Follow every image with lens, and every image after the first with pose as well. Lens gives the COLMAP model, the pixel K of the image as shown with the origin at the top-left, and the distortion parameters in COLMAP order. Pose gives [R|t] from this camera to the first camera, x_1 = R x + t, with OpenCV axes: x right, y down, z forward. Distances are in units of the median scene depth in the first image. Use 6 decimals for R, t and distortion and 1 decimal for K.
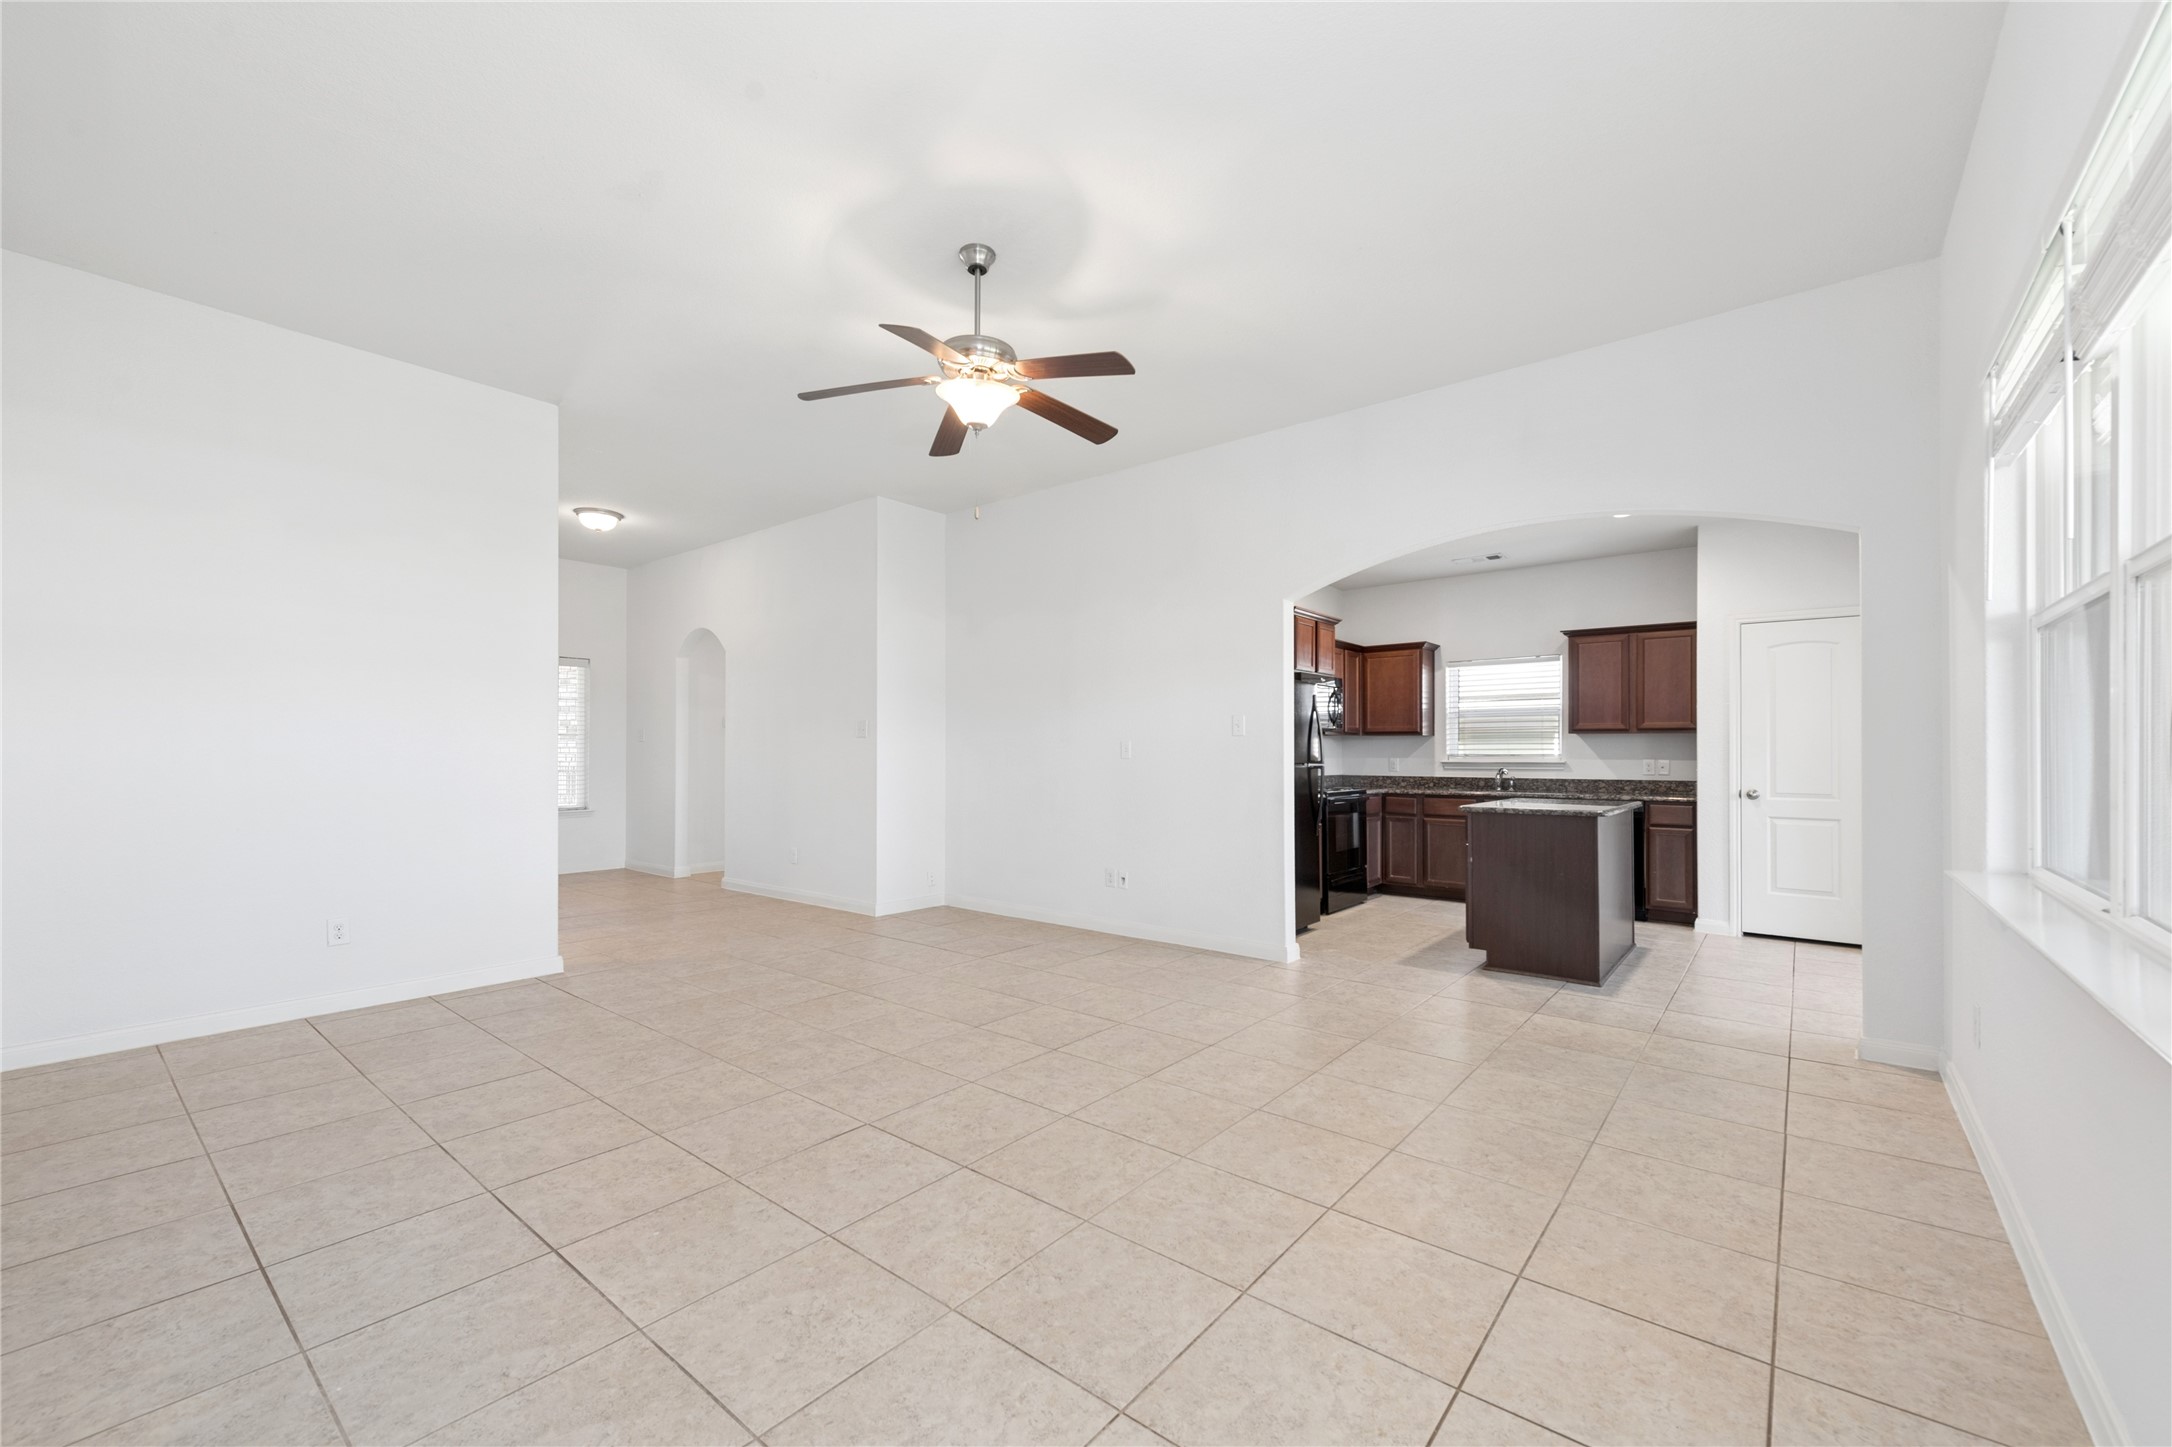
lens RADIAL K [[860.2, 0, 1074.4], [0, 860.2, 739.6], [0, 0, 1]] dist [0.003185, -0.000941]
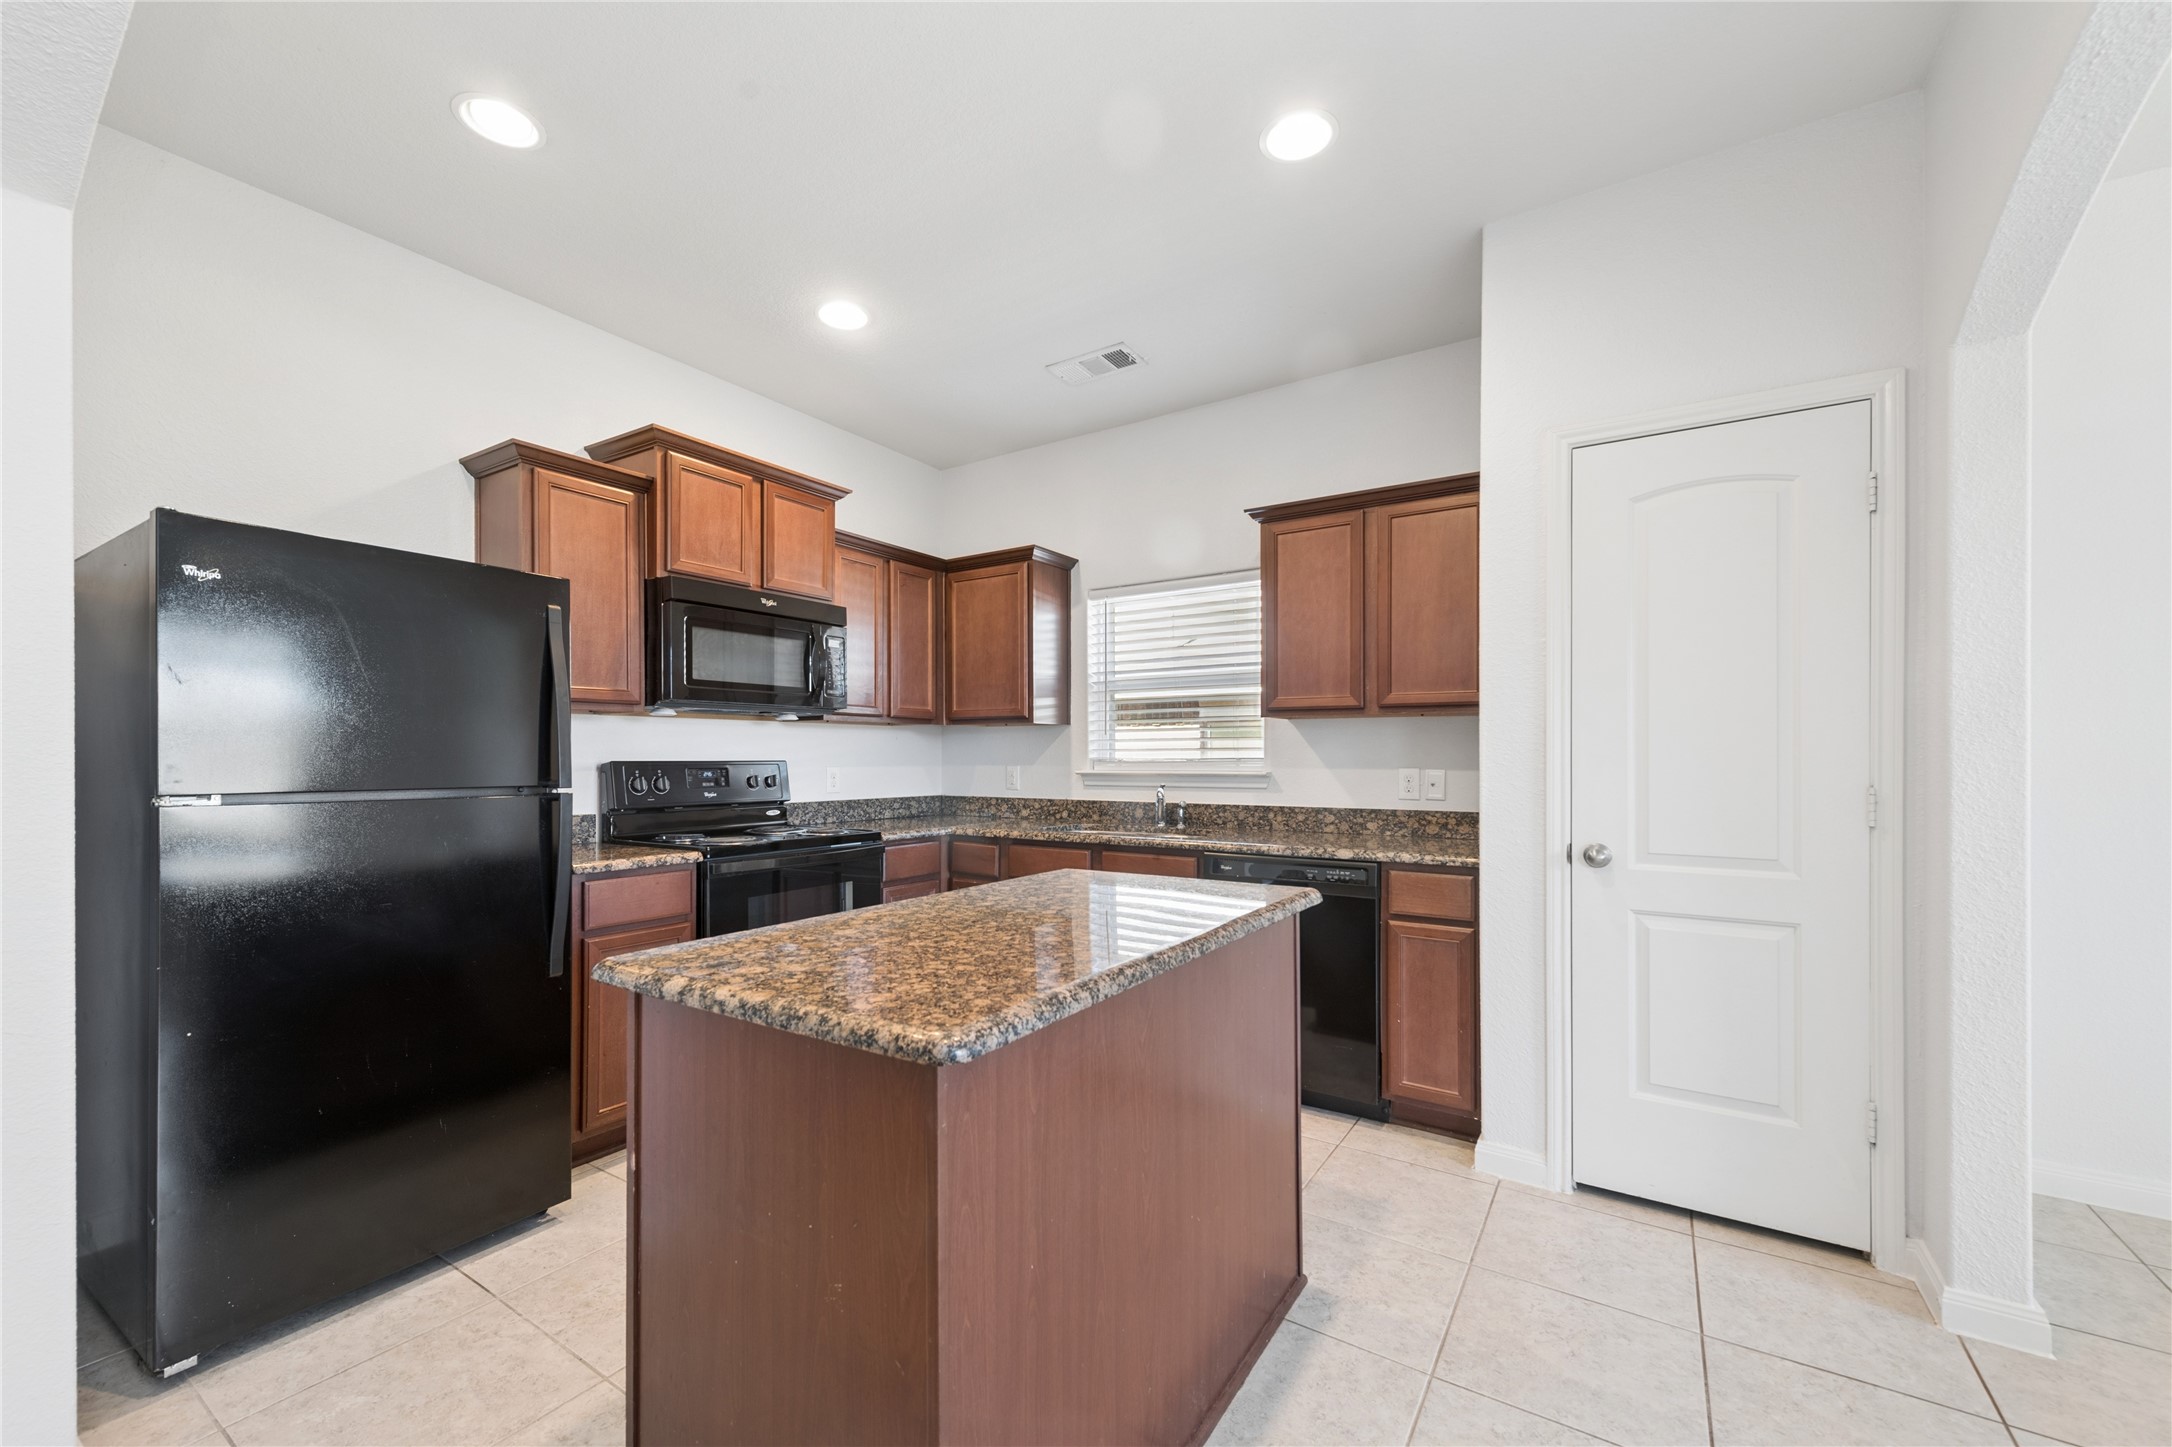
lens RADIAL K [[860.2, 0, 1086.0], [0, 860.2, 745.5], [0, 0, 1]] dist [0.003185, -0.000941]
pose [[0.991907, -0.001364, 0.126956, 0.413828], [0.000881, 0.999992, 0.003861, 0.007304], [-0.126960, -0.003718, 0.991901, 0.522849]]
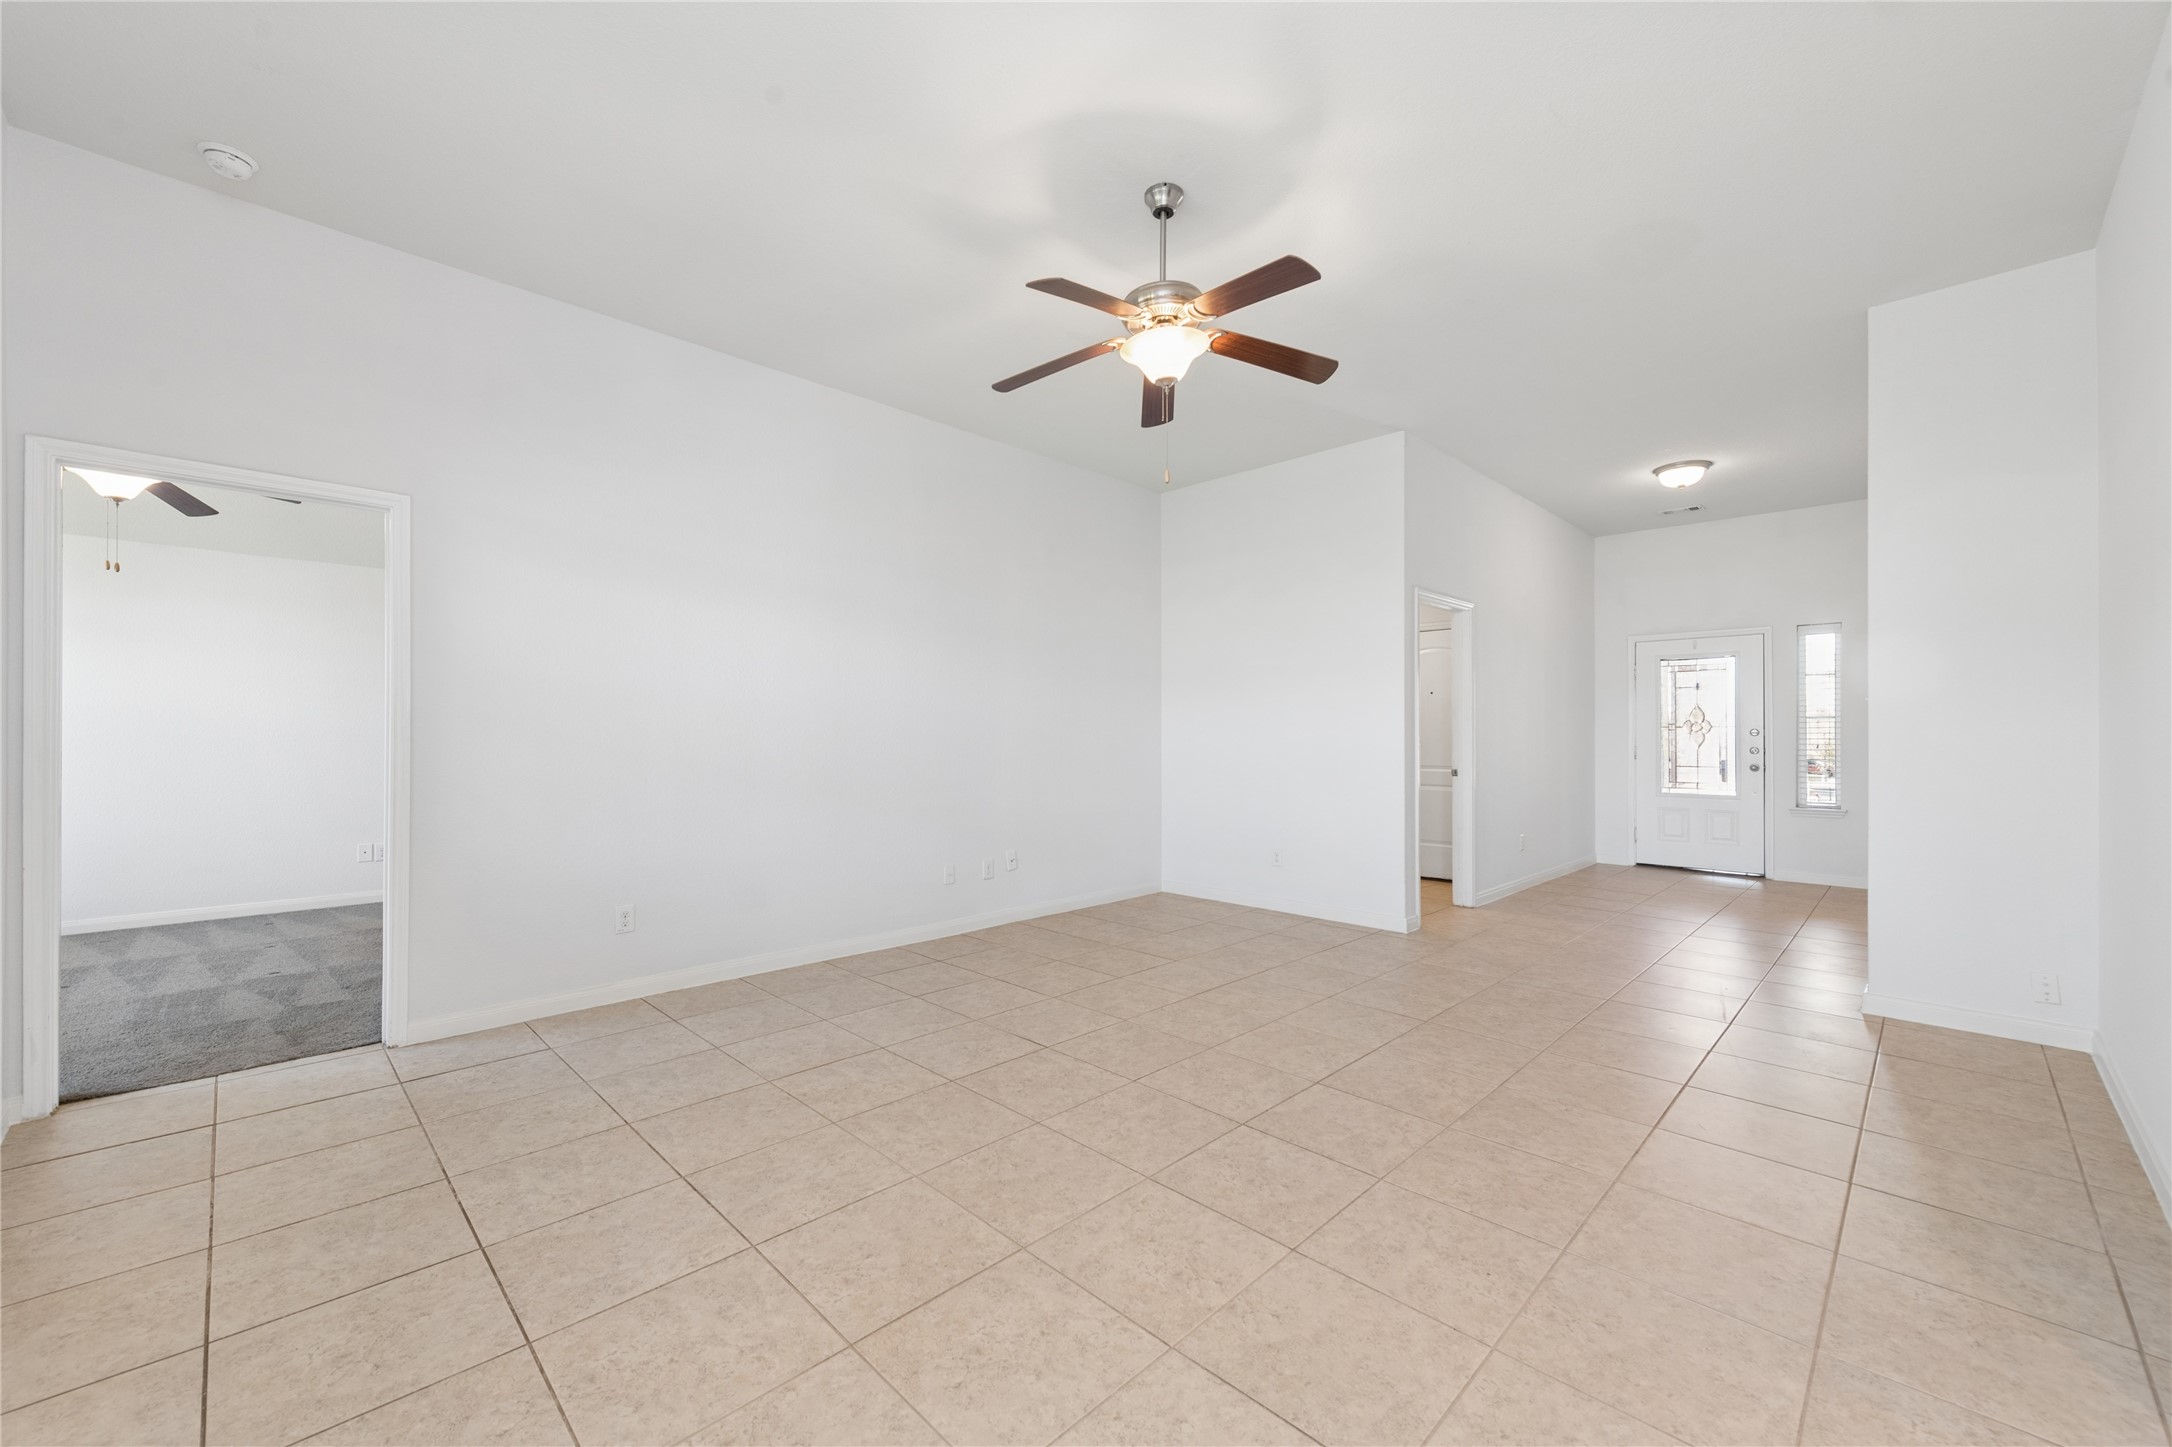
lens RADIAL K [[860.2, 0, 1082.5], [0, 860.2, 726.3], [0, 0, 1]] dist [0.003185, -0.000941]
pose [[-0.084825, -0.006850, -0.996372, 0.999020], [0.007391, 0.999945, -0.007504, 0.013382], [0.996368, -0.008001, -0.084770, 1.222392]]
